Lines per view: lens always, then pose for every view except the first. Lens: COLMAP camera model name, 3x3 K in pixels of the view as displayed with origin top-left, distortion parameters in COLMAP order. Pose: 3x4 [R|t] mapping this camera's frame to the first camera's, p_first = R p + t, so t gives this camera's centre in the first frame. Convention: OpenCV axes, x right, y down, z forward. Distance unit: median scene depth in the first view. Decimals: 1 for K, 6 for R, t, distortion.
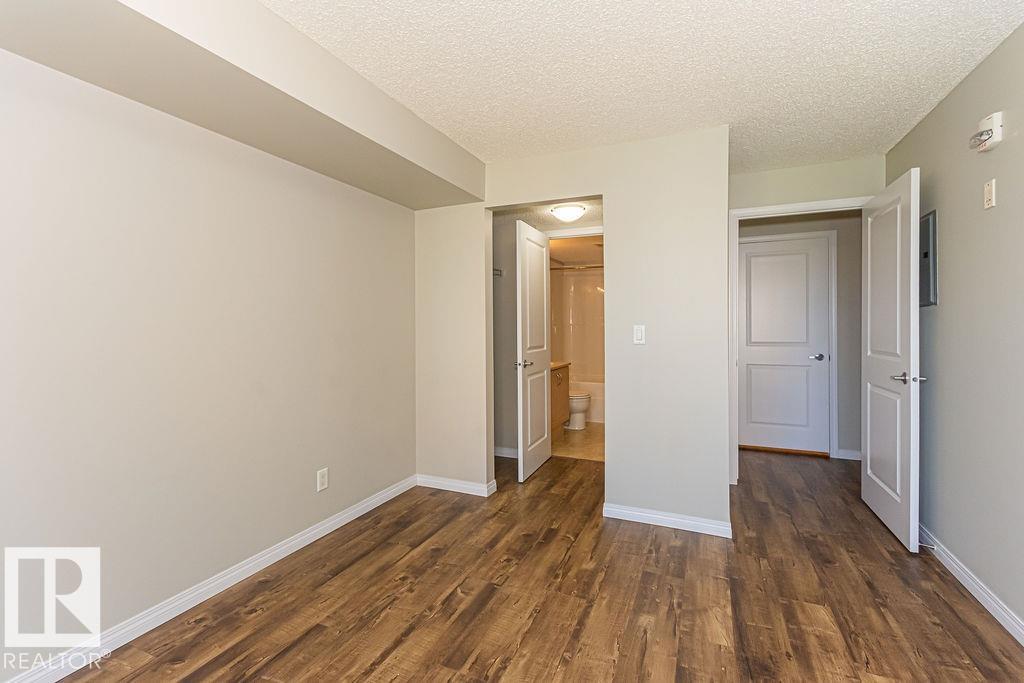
lens RADIAL K [[445.4, 0, 522.3], [0, 445.4, 341.1], [0, 0, 1]] dist [0.004108, 0.000300]
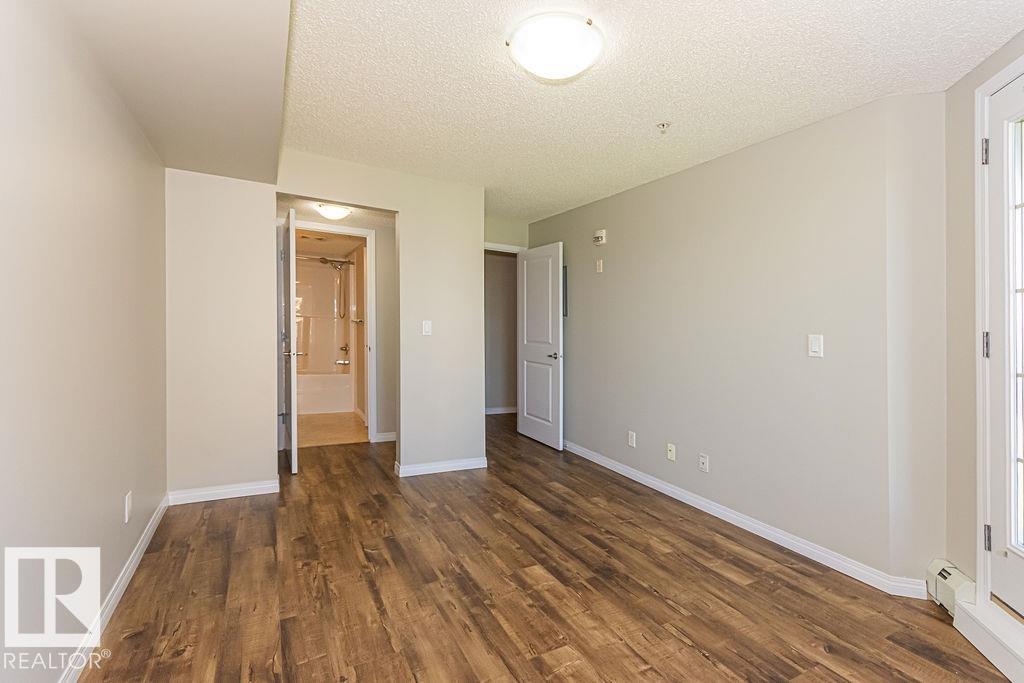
lens RADIAL K [[448.2, 0, 510.9], [0, 448.2, 327.8], [0, 0, 1]] dist [0.000920, -0.000204]
pose [[0.629843, 0.024042, 0.776350, -0.702888], [-0.016165, 0.999710, -0.017844, 0.004077], [-0.776554, -0.001311, 0.630049, -0.004263]]
